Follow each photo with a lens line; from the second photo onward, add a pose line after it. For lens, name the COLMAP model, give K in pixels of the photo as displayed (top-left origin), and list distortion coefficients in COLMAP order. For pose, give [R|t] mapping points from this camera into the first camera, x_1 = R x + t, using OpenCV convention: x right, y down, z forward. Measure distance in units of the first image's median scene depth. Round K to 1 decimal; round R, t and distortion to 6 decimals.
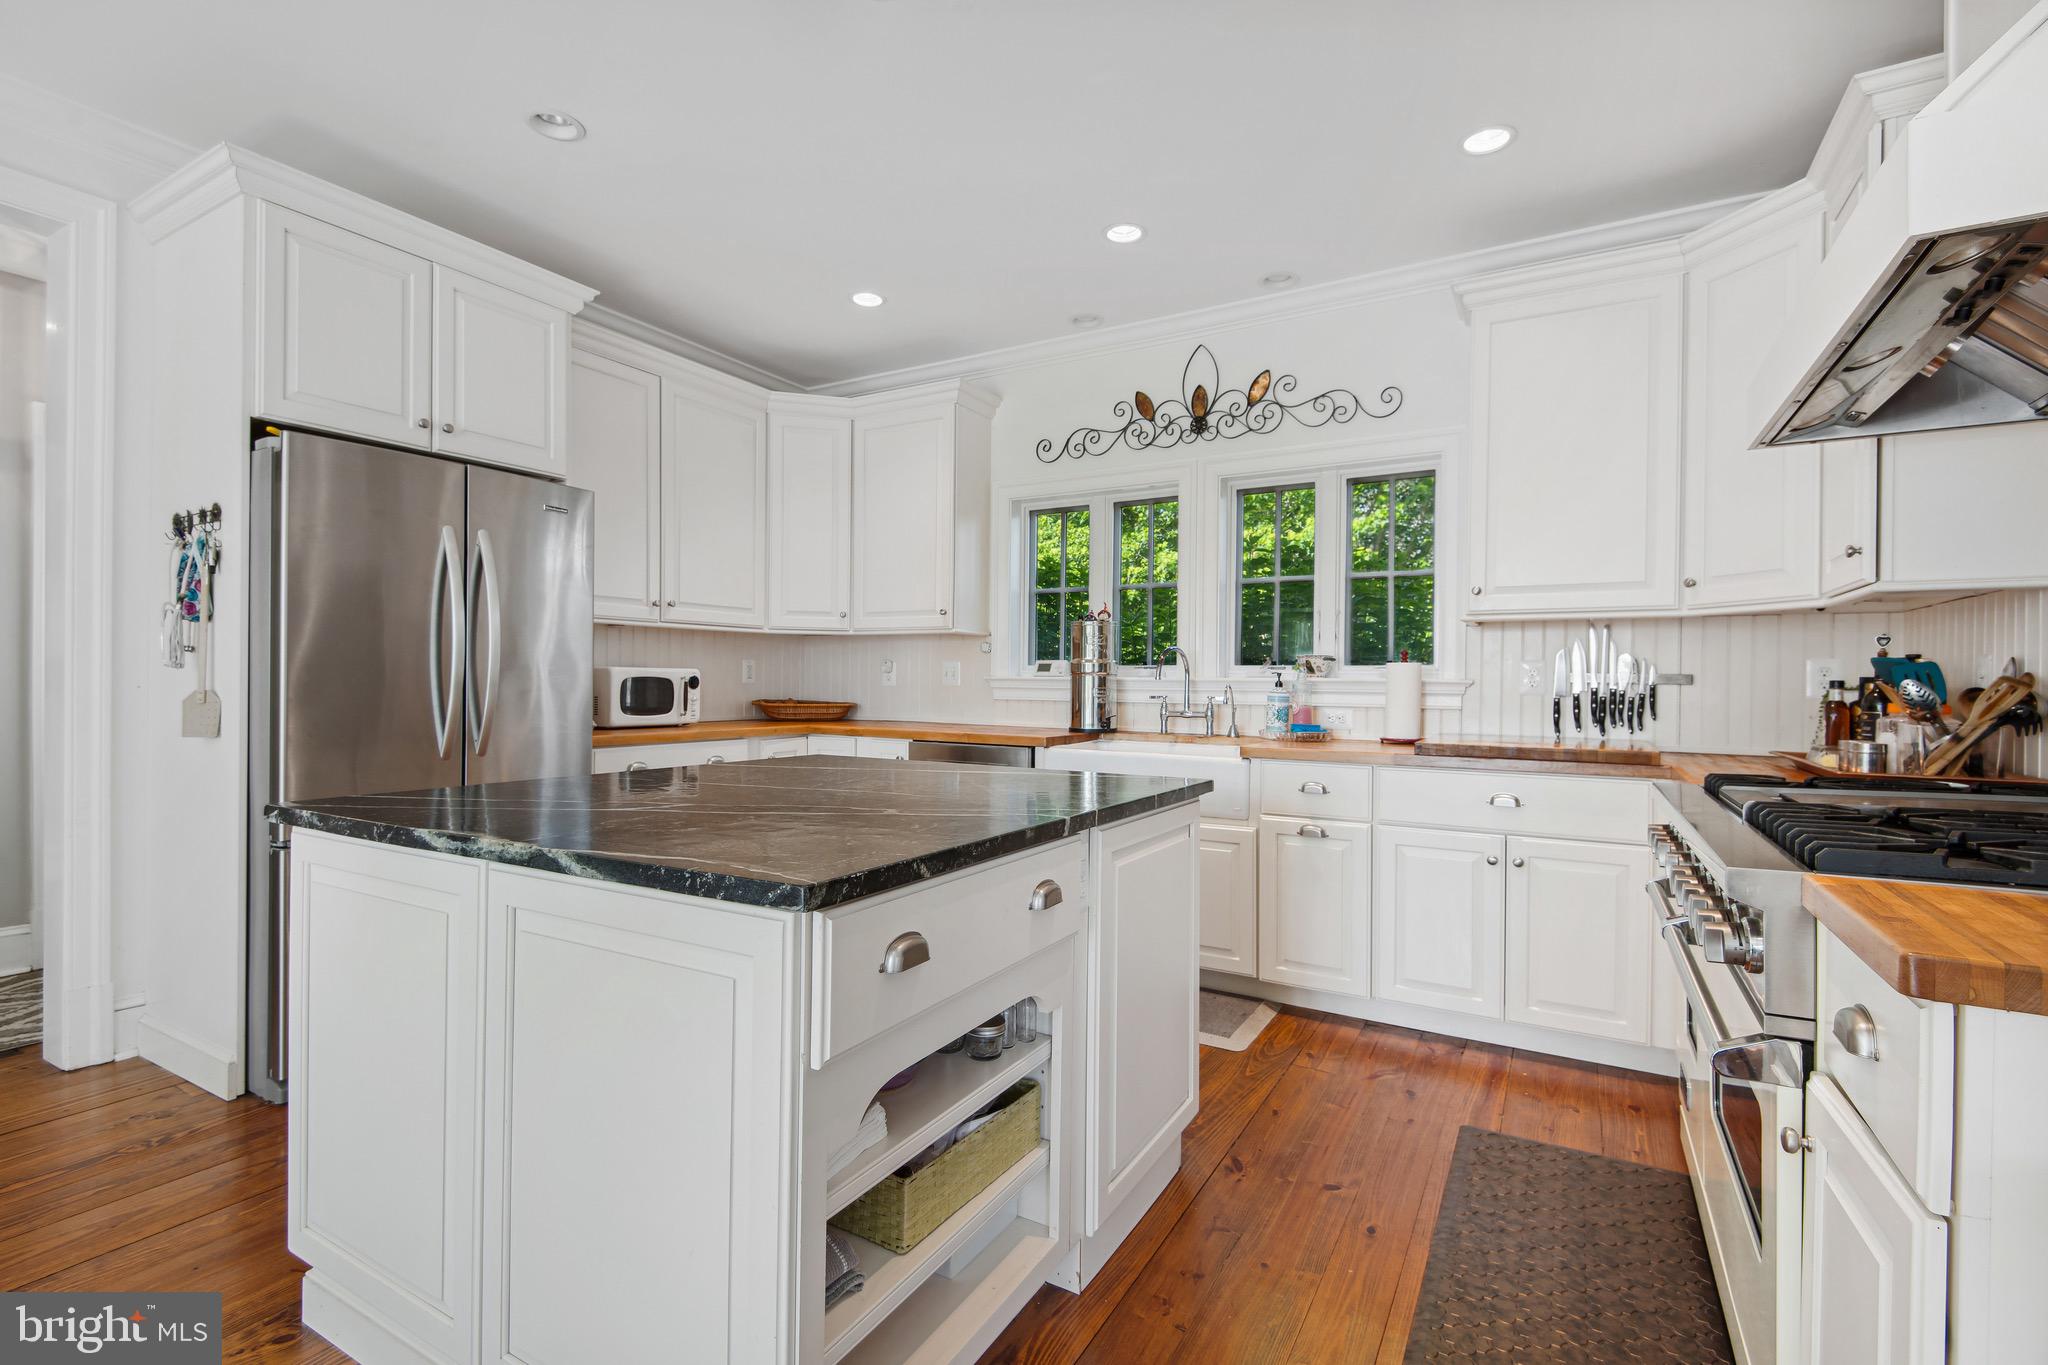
lens RADIAL K [[923.2, 0, 1008.7], [0, 923.2, 692.3], [0, 0, 1]] dist [0.001943, -0.005441]
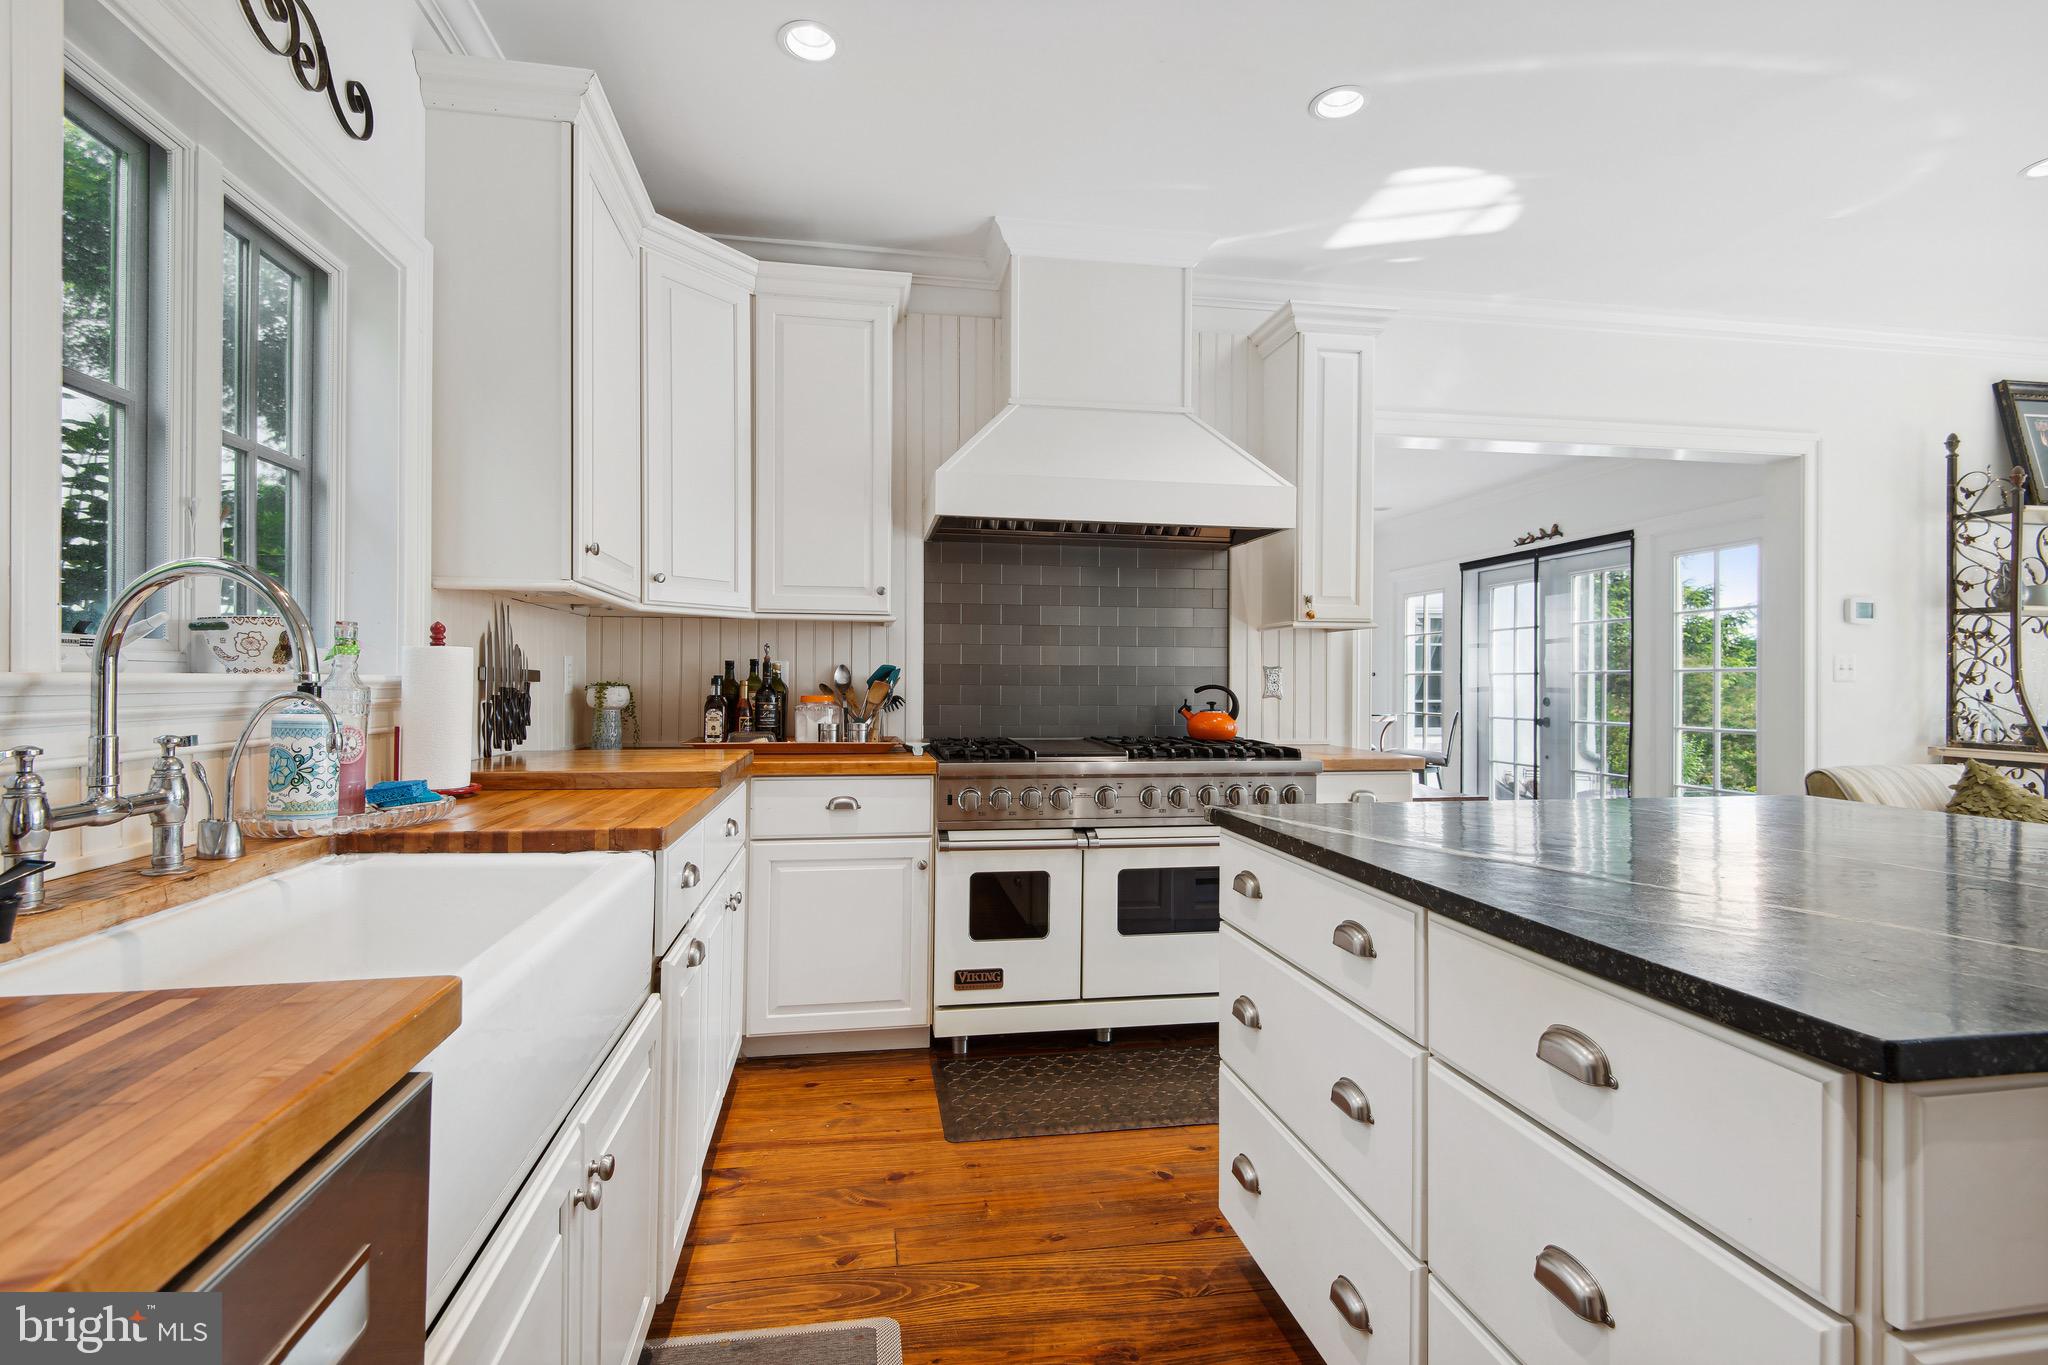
lens RADIAL K [[923.2, 0, 1009.7], [0, 923.2, 677.3], [0, 0, 1]] dist [0.001943, -0.005441]
pose [[-0.643017, -0.010101, 0.765785, -0.199013], [-0.005250, 0.999948, 0.008781, -0.019169], [-0.765834, 0.001626, -0.643036, 1.096748]]
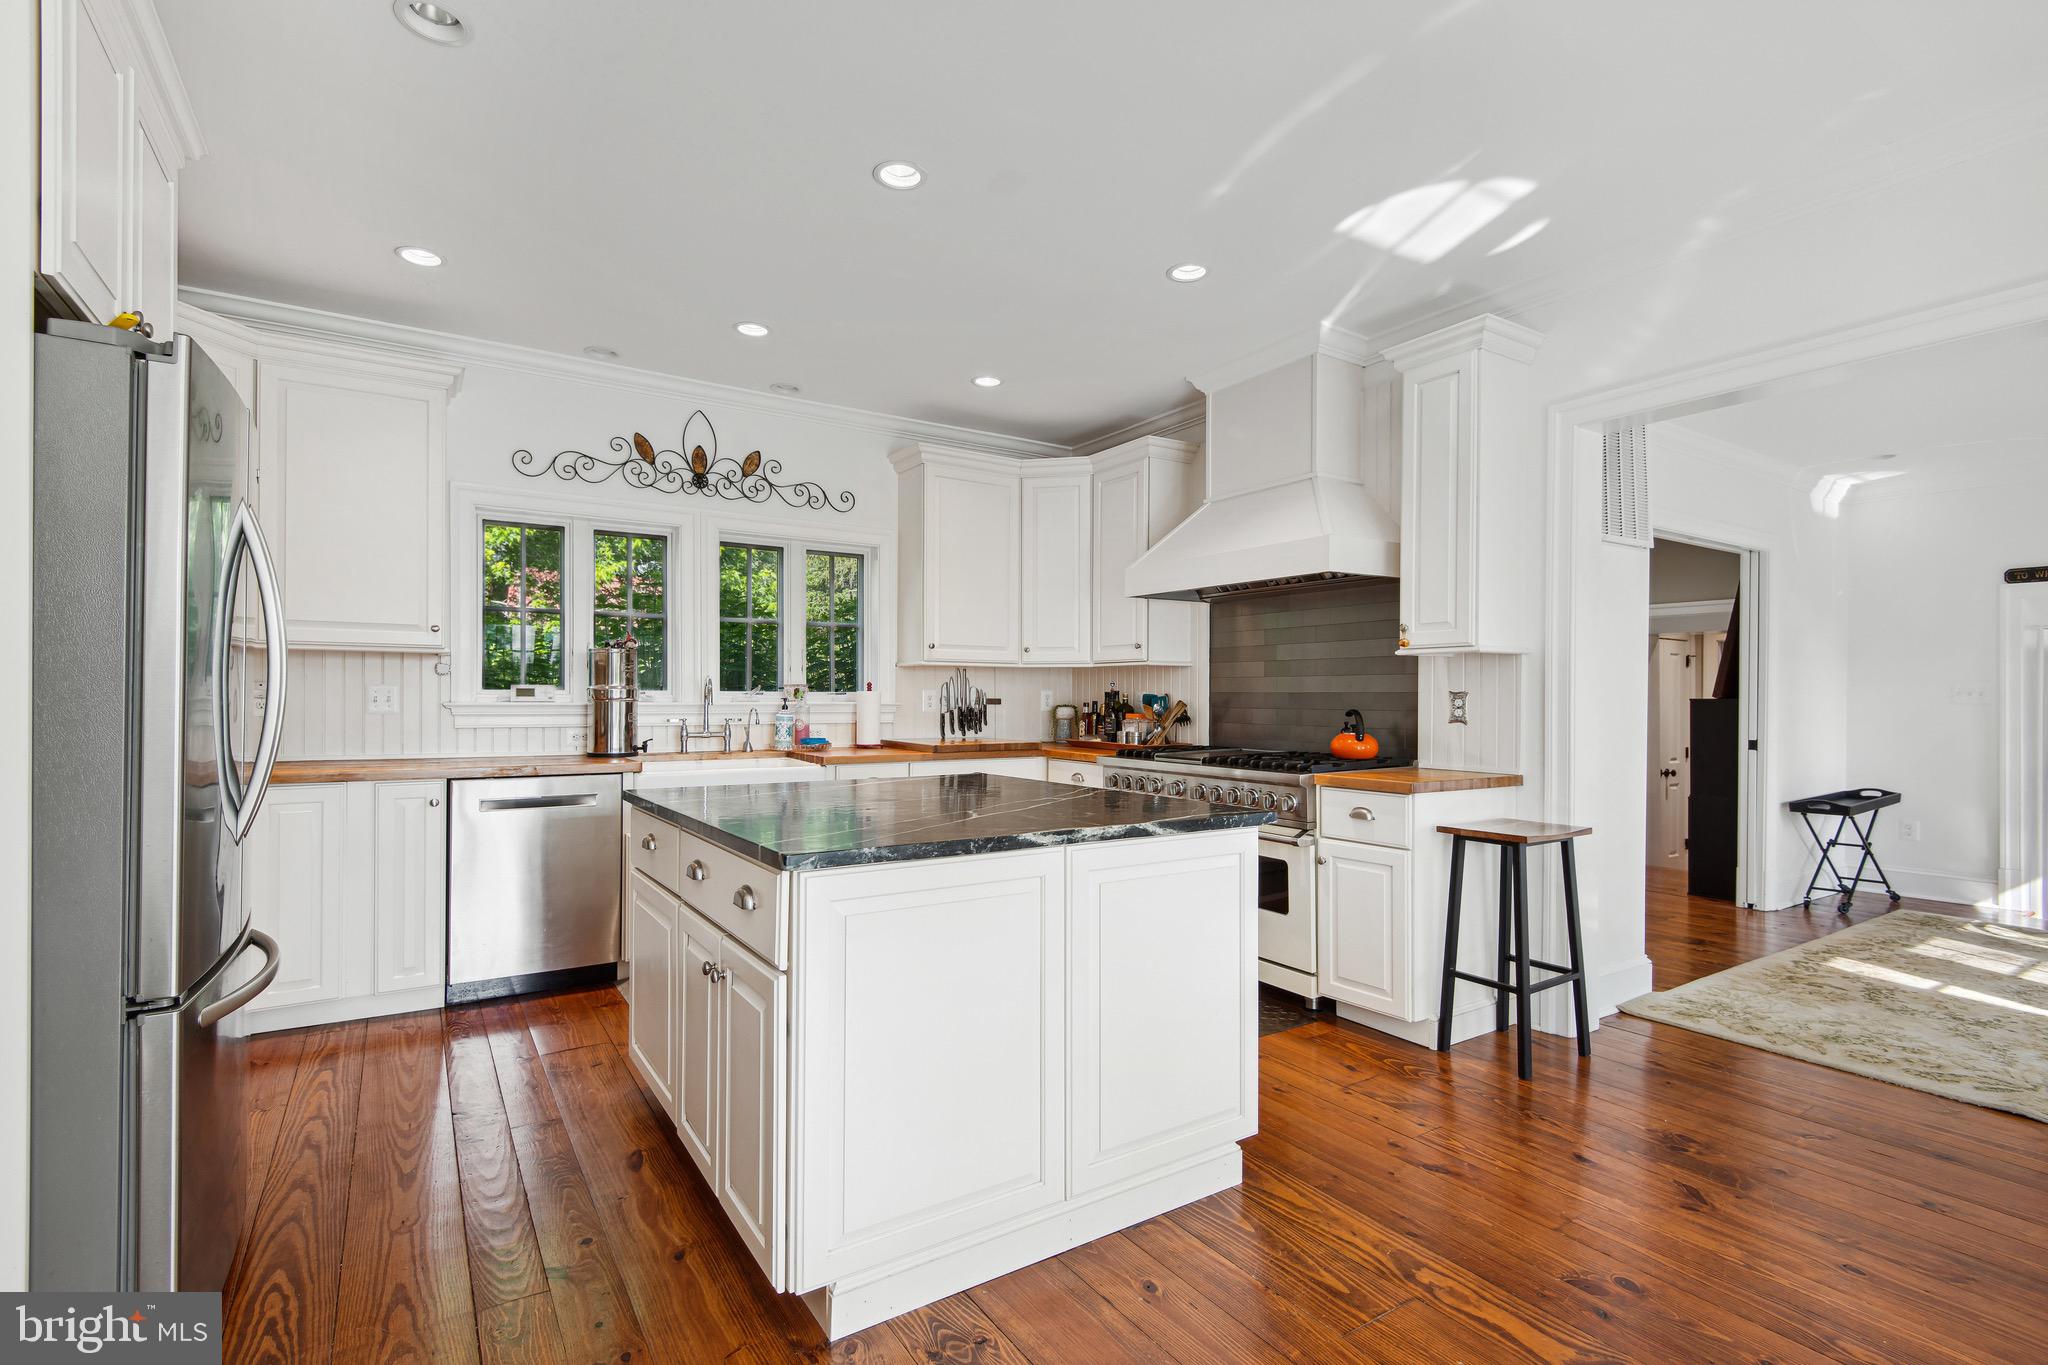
lens RADIAL K [[923.2, 0, 1025.0], [0, 923.2, 698.2], [0, 0, 1]] dist [0.001943, -0.005441]
pose [[0.443550, -0.007573, 0.896218, -0.736660], [0.010658, 0.999938, 0.003174, -0.022954], [-0.896186, 0.008144, 0.443603, 0.156507]]
